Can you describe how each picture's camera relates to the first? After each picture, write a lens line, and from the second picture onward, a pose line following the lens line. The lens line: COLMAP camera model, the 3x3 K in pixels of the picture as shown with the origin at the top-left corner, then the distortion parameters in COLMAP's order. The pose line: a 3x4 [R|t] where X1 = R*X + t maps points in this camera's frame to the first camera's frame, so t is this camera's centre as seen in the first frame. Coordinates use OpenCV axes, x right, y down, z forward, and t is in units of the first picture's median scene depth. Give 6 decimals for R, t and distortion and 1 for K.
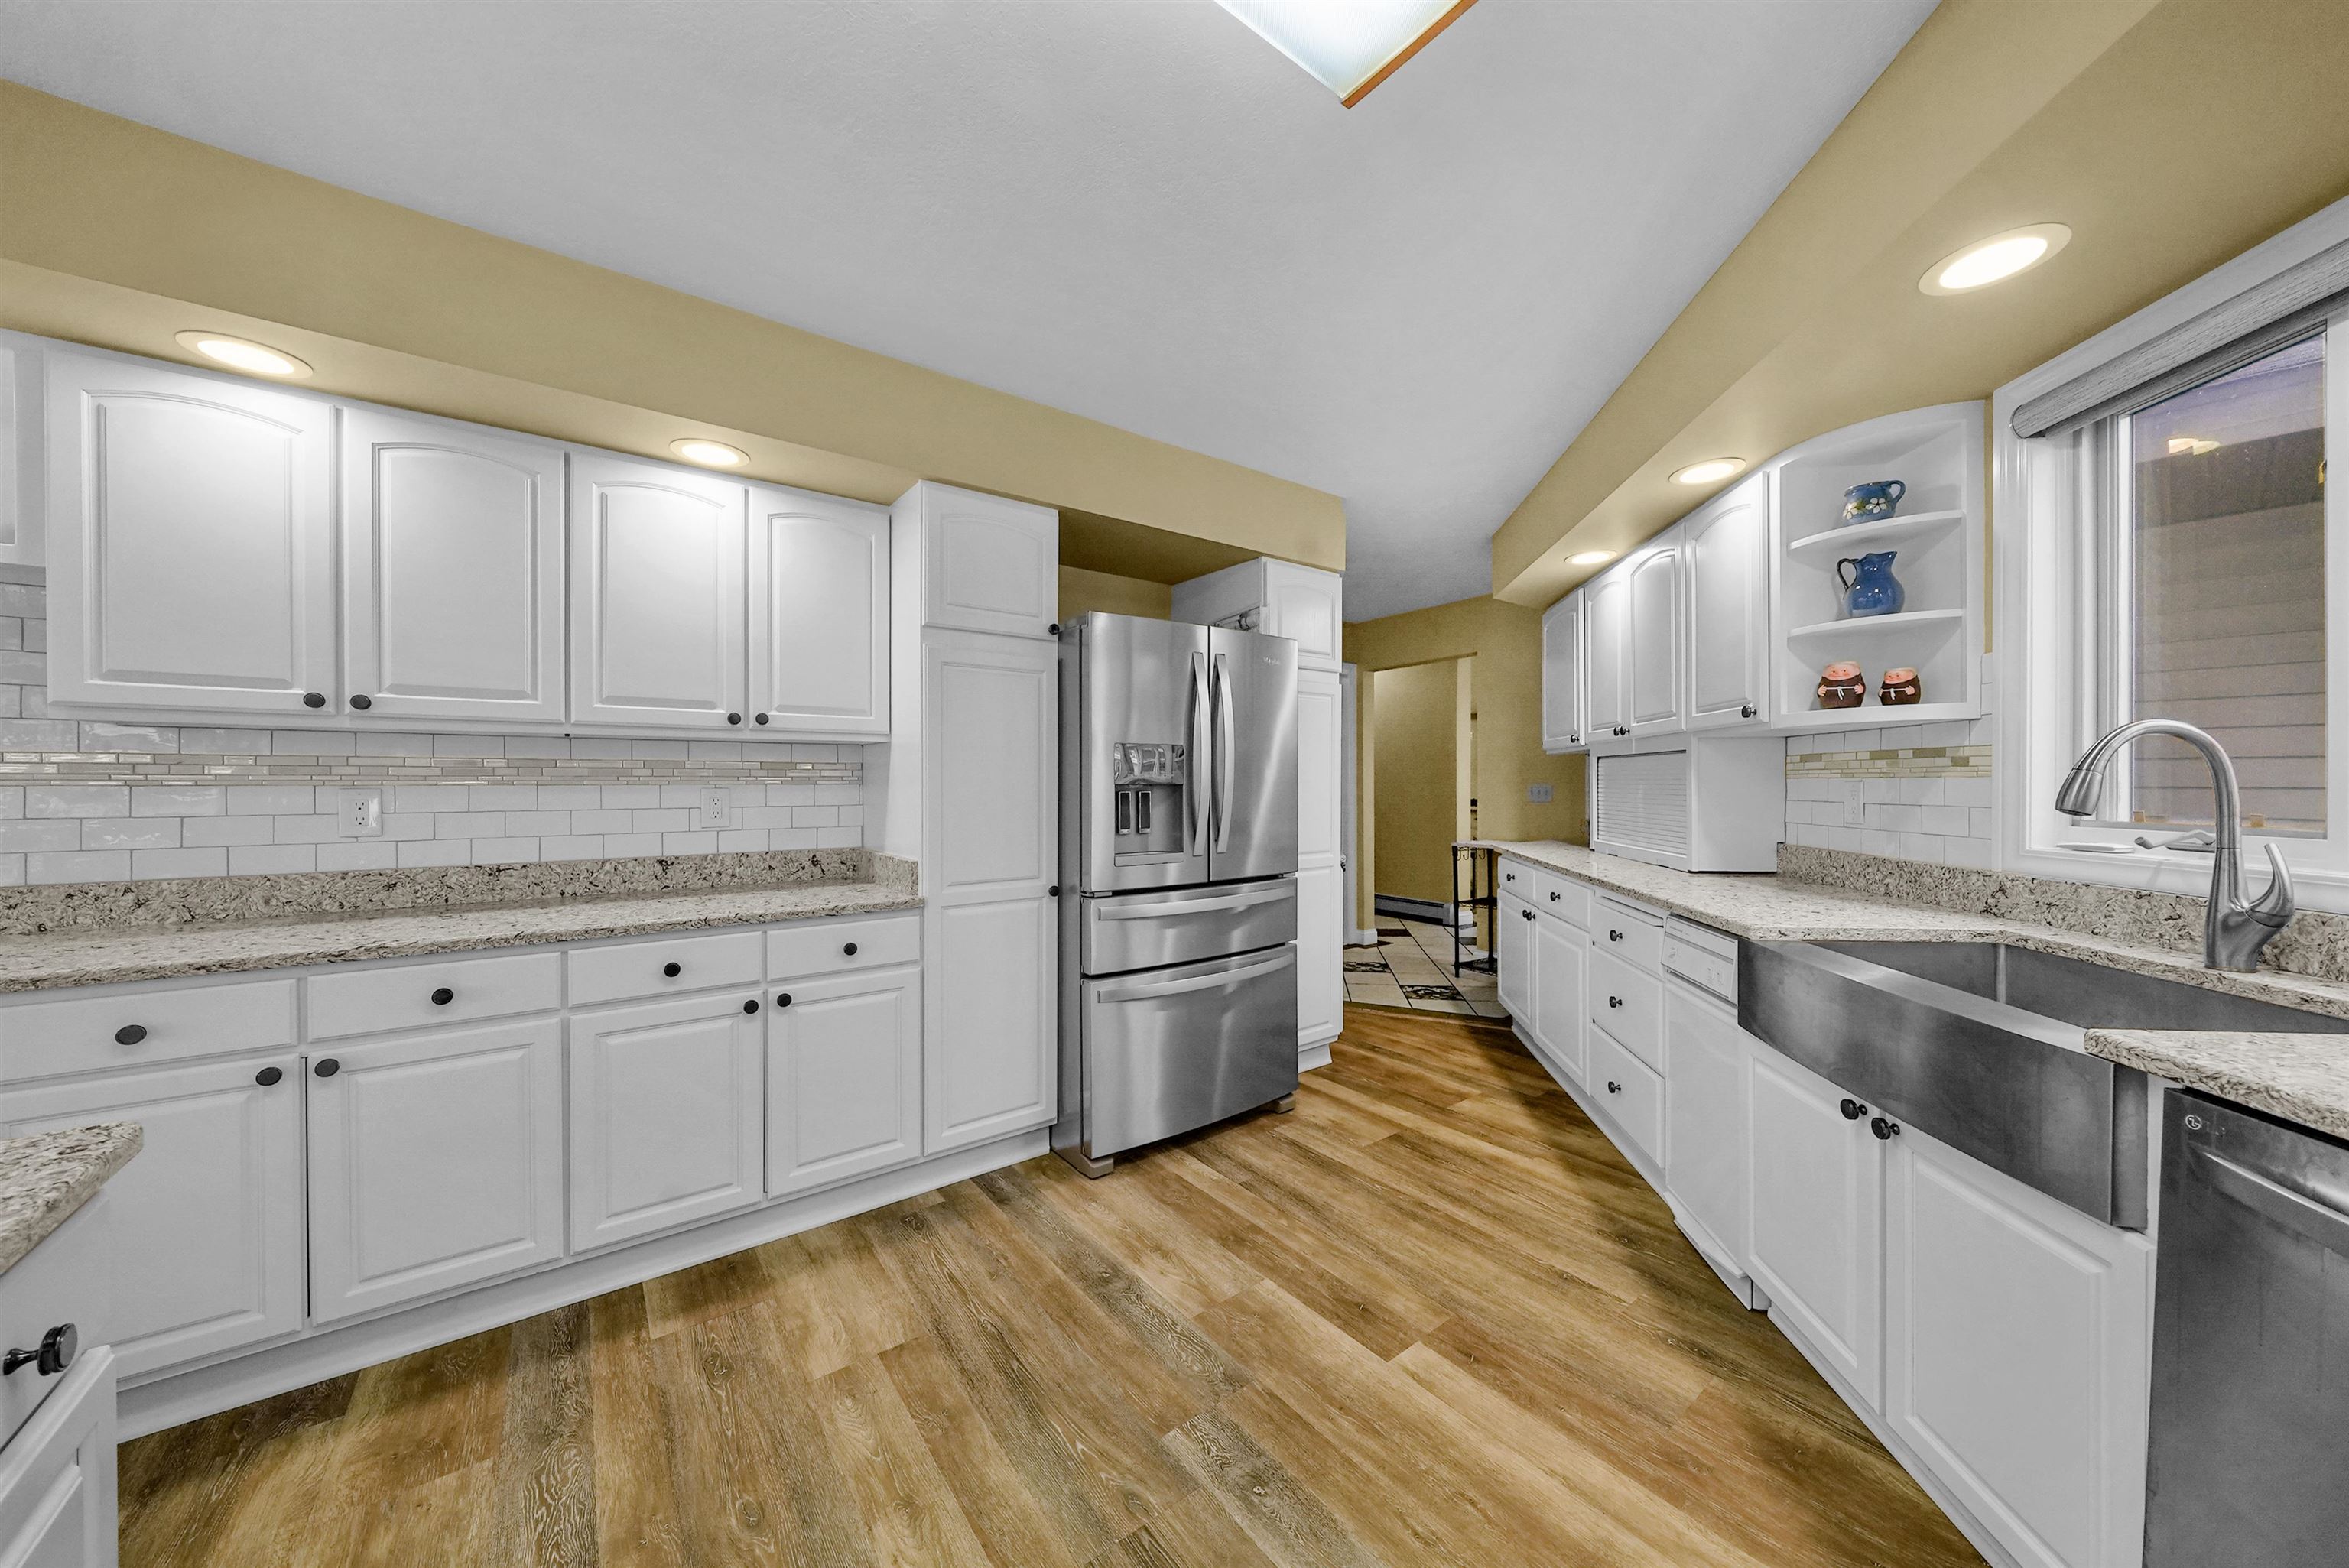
lens RADIAL K [[805.4, 0, 1174.9], [0, 805.4, 792.3], [0, 0, 1]] dist [-0.001345, -0.000102]
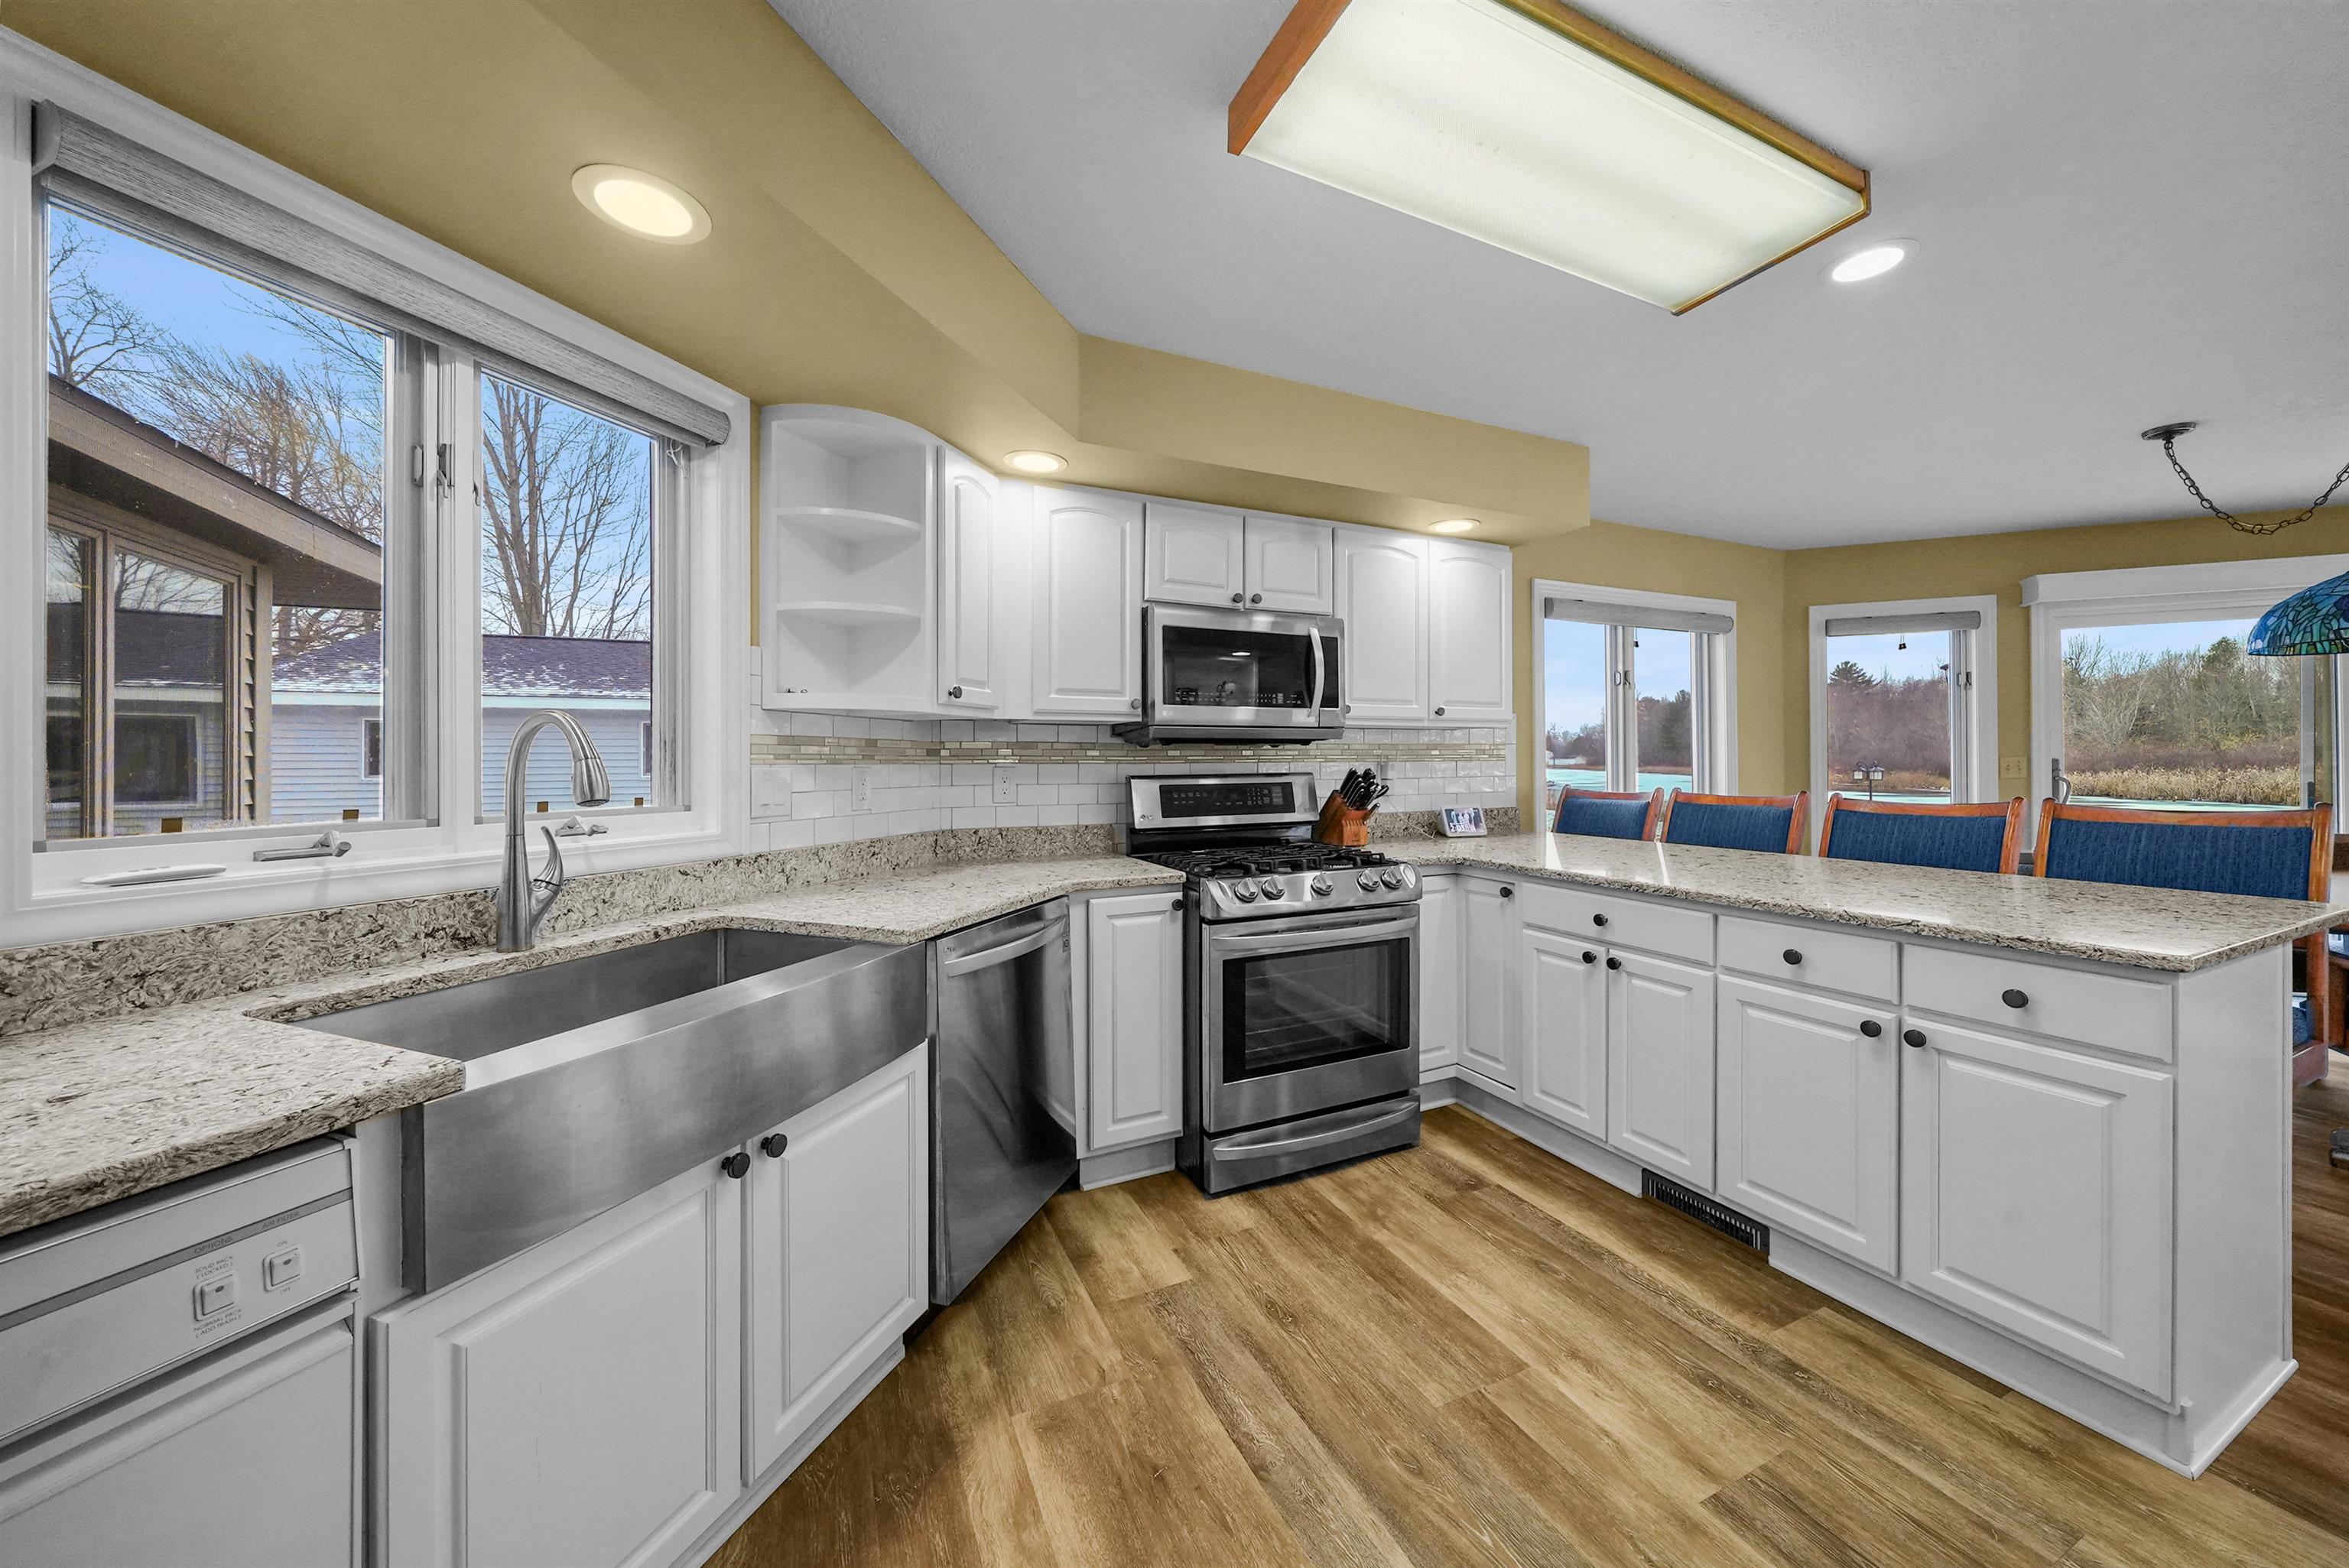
lens RADIAL K [[814.8, 0, 1178.1], [0, 814.8, 762.4], [0, 0, 1]] dist [-0.002628, -0.000261]
pose [[-0.977222, 0.009011, 0.212028, 0.146778], [0.011066, 0.999903, 0.008509, -0.016616], [-0.211931, 0.010662, -0.977227, 1.184733]]
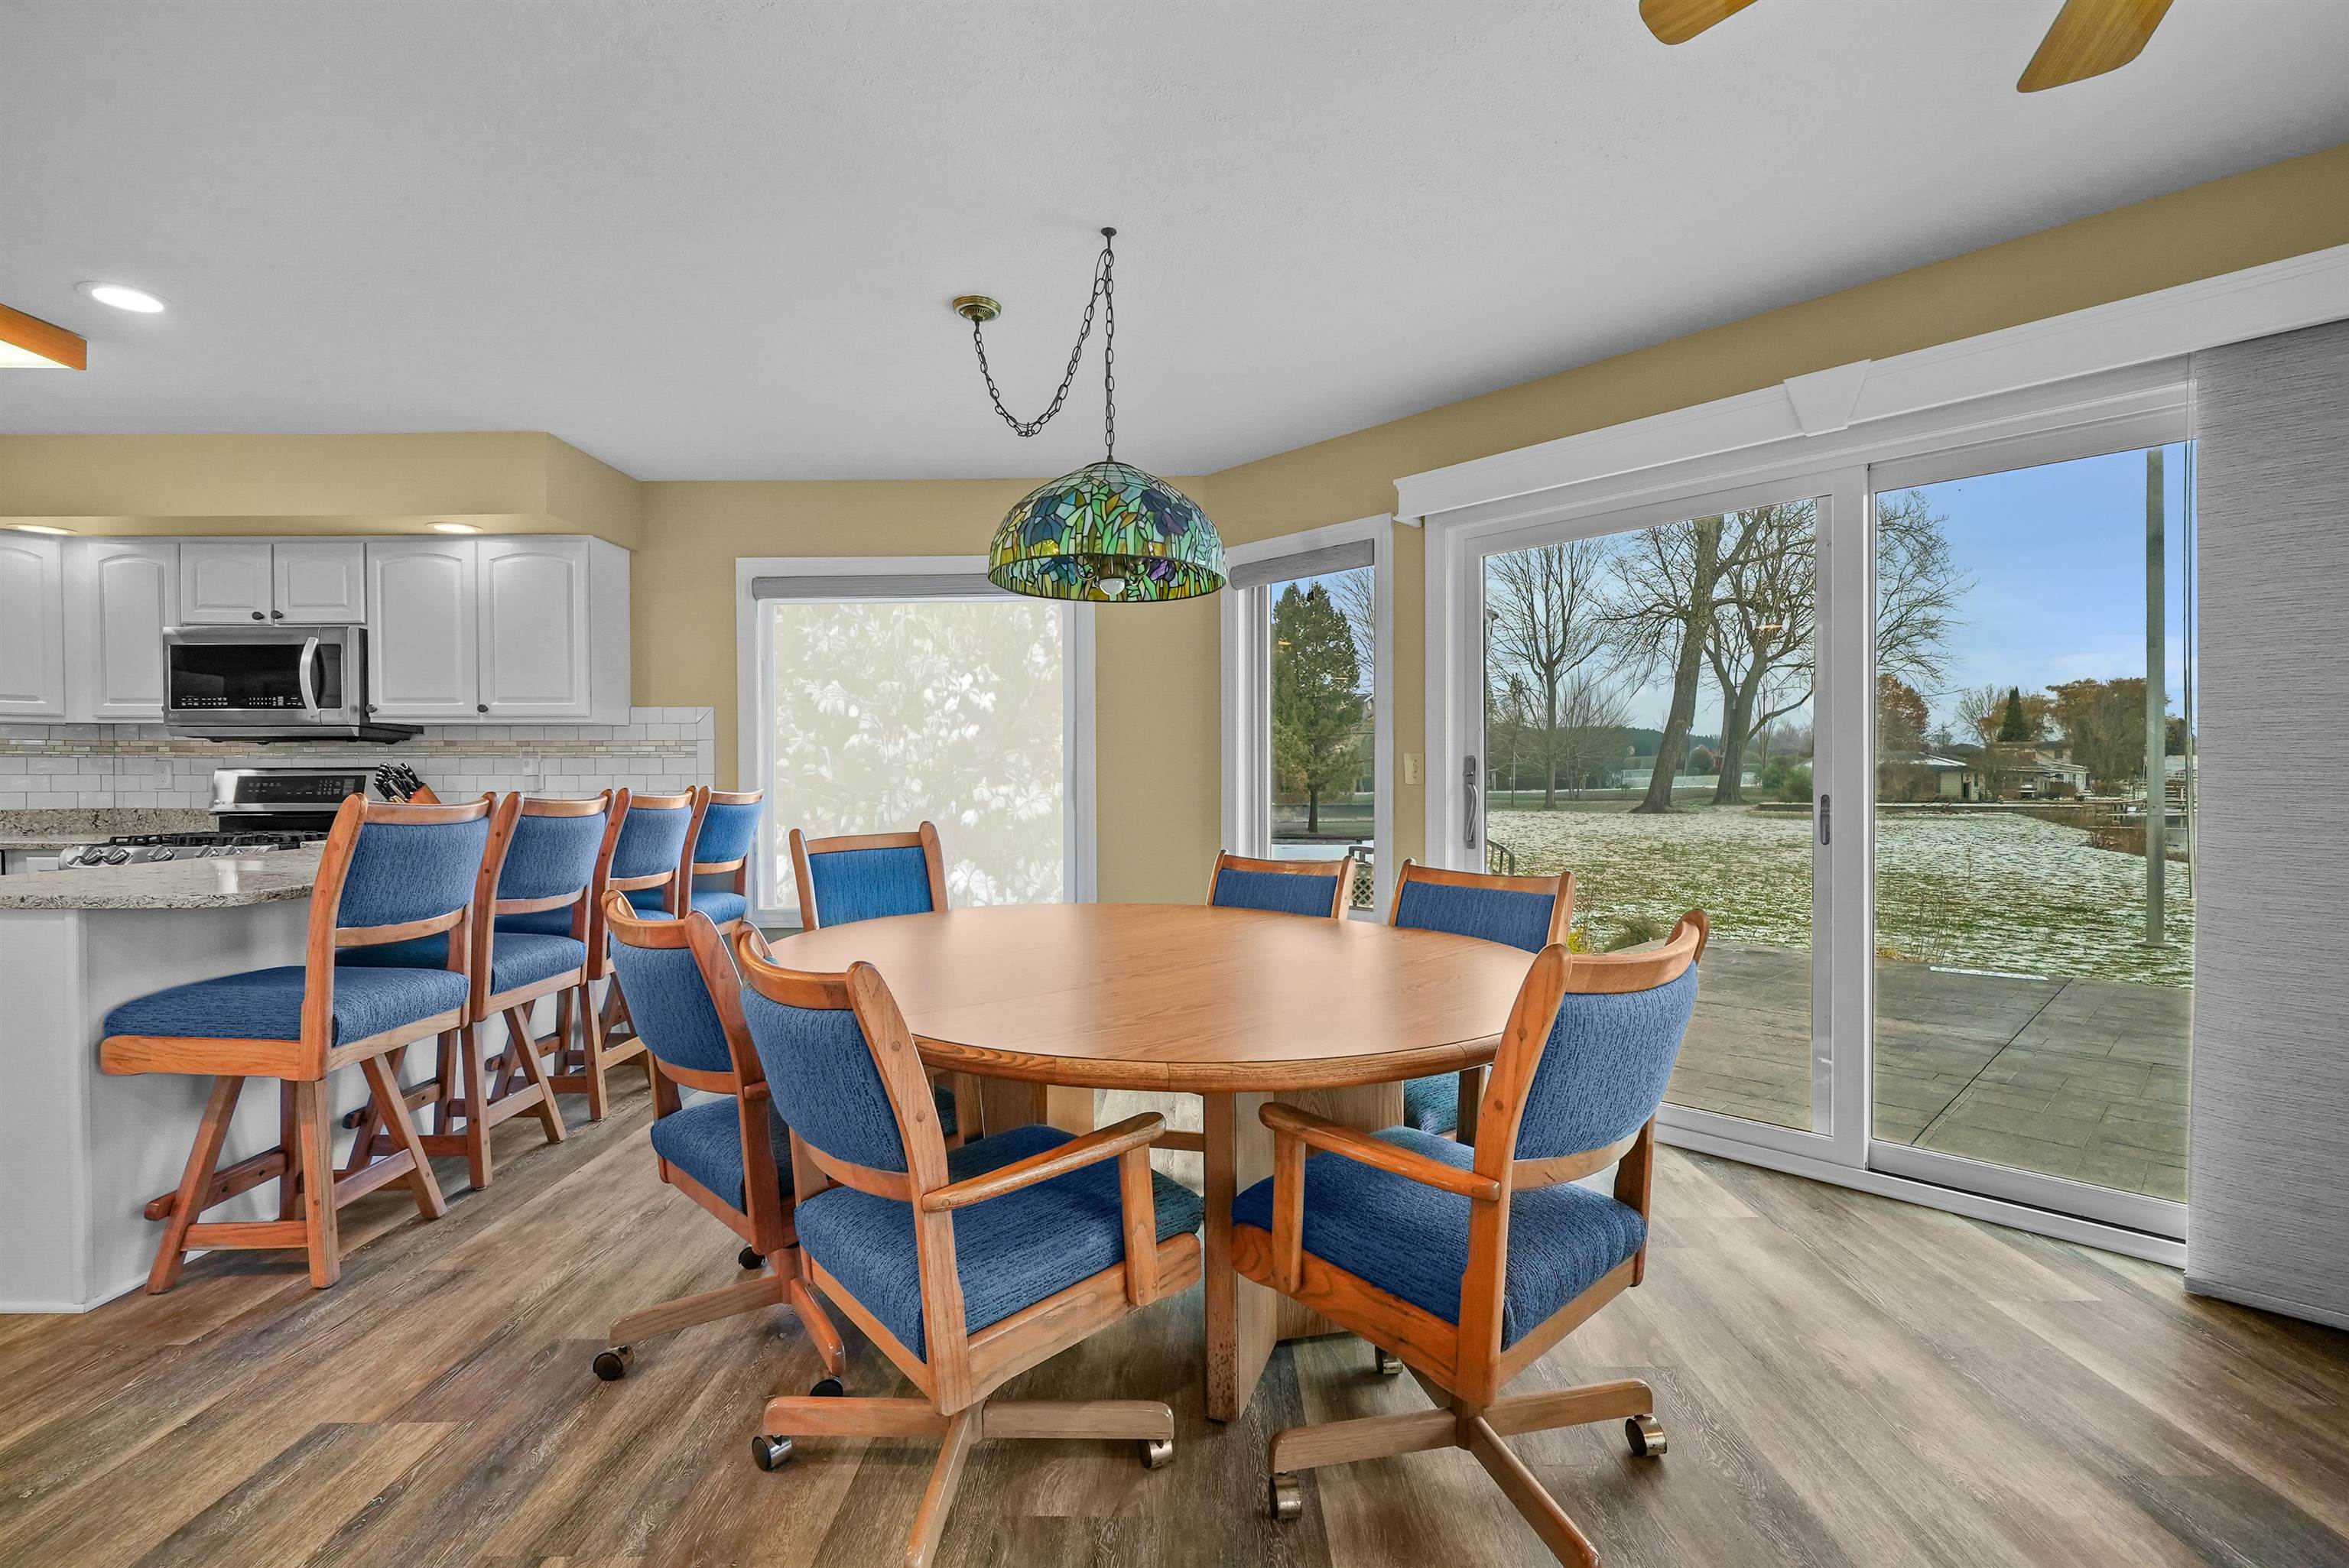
lens RADIAL K [[1032.3, 0, 1187.1], [0, 1032.3, 791.7], [0, 0, 1]] dist [-0.001351, -0.000359]
pose [[-0.789621, -0.007381, 0.613550, -2.319798], [0.008882, 0.999685, 0.023457, 0.033058], [-0.613530, 0.023972, -0.789307, 0.314178]]
